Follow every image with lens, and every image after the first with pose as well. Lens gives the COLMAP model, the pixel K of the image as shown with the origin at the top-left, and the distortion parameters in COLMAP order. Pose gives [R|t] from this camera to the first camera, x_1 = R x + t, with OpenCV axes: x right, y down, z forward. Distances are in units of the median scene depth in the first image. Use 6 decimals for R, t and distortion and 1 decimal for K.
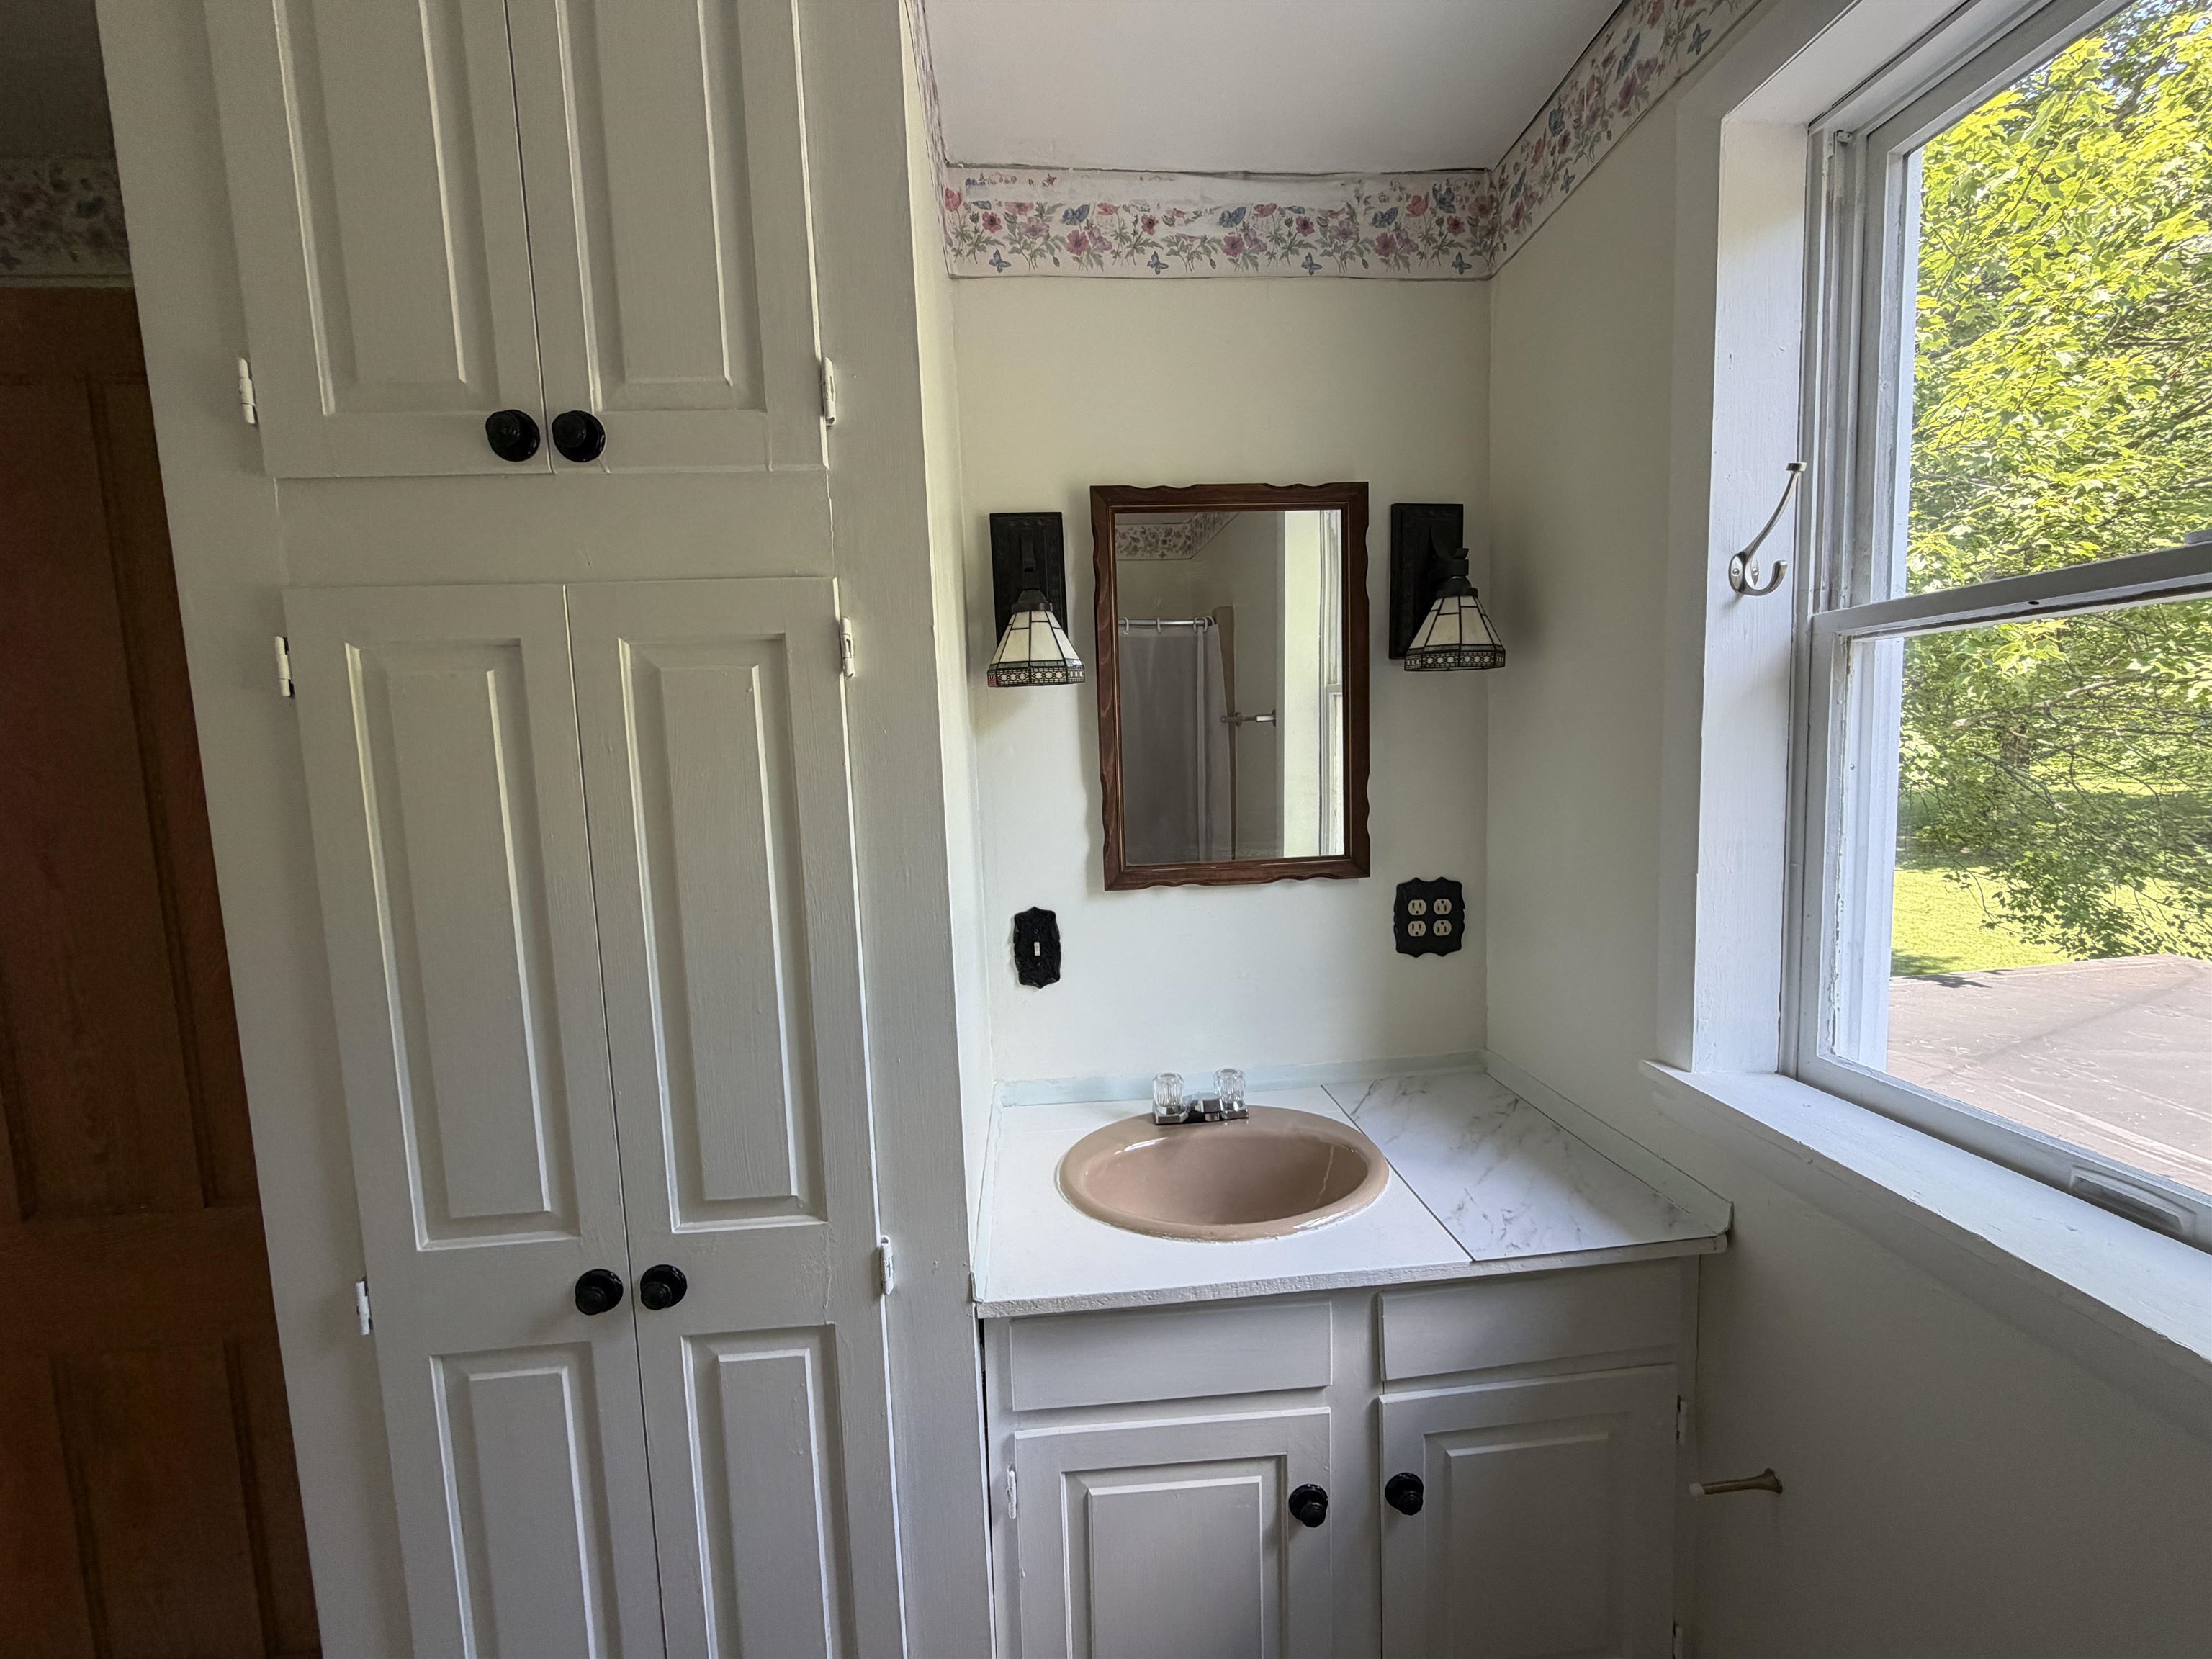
lens RADIAL K [[885.8, 0, 1103.7], [0, 885.8, 837.3], [0, 0, 1]] dist [-0.003399, 0.002038]
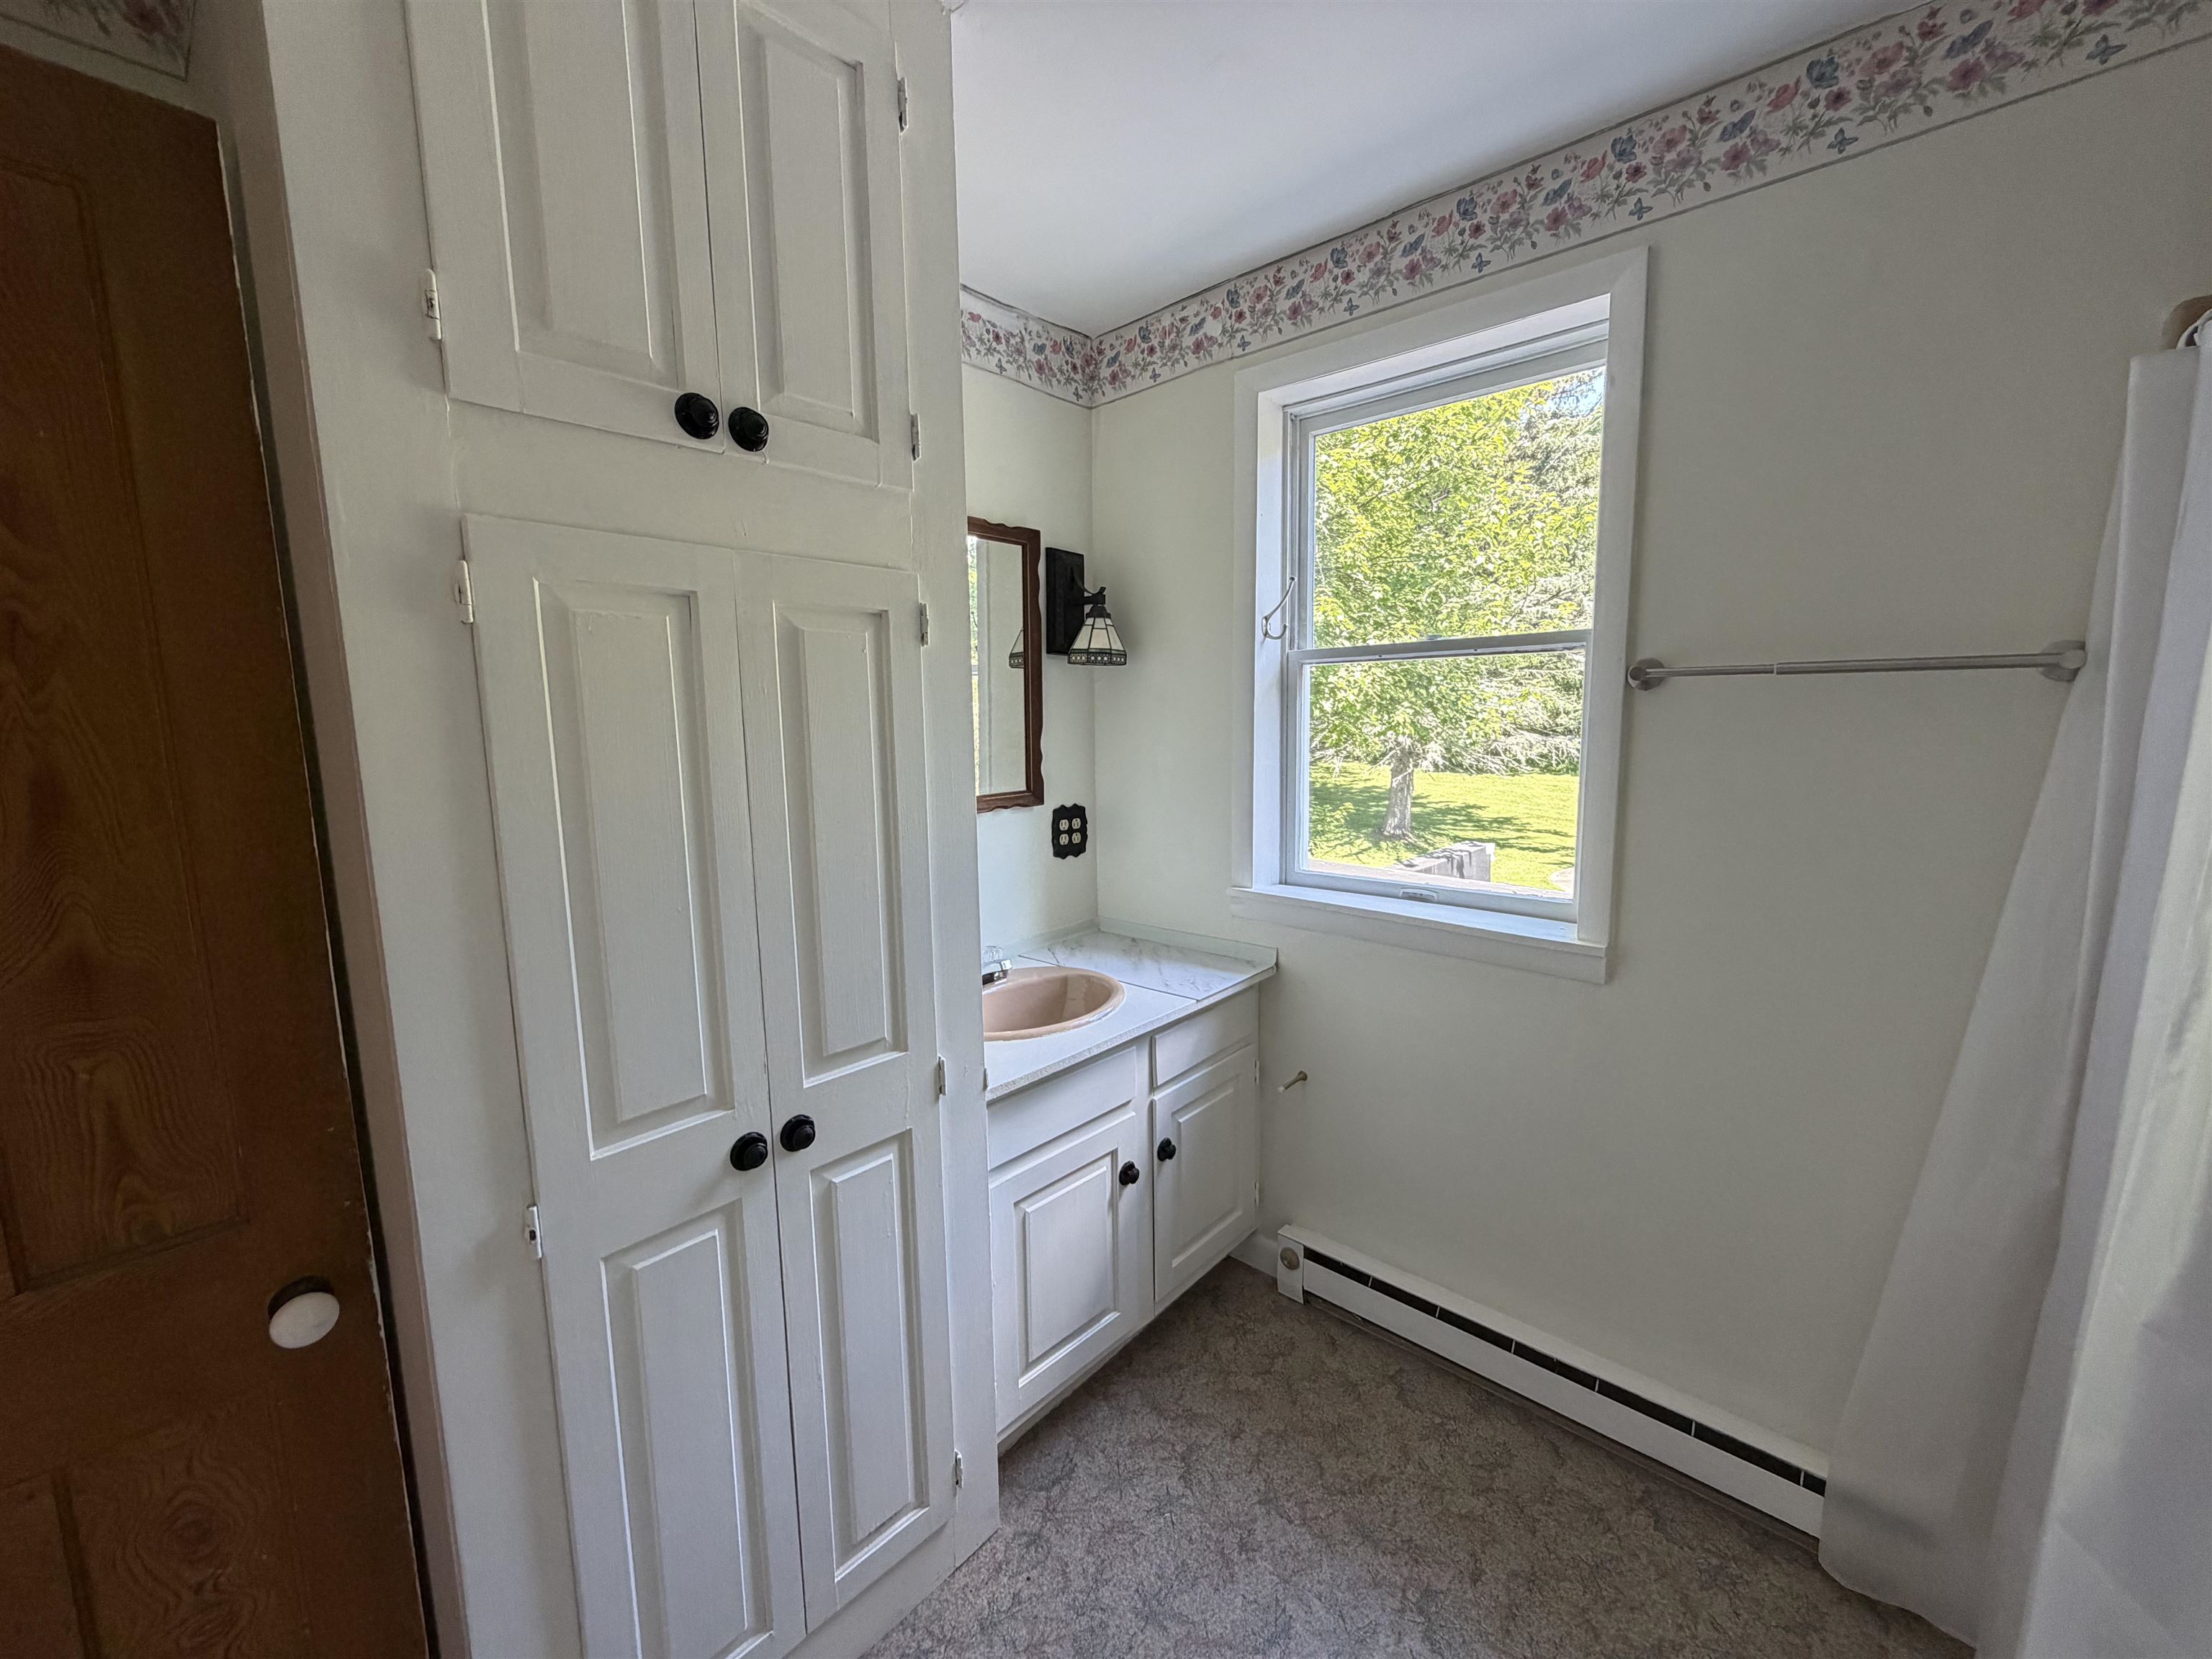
lens RADIAL K [[885.8, 0, 1098.2], [0, 885.8, 841.7], [0, 0, 1]] dist [-0.003399, 0.002038]
pose [[0.726170, -0.071393, 0.683799, -0.880816], [0.055783, 0.997433, 0.044899, 0.063485], [-0.685249, 0.005540, 0.728288, -0.159965]]
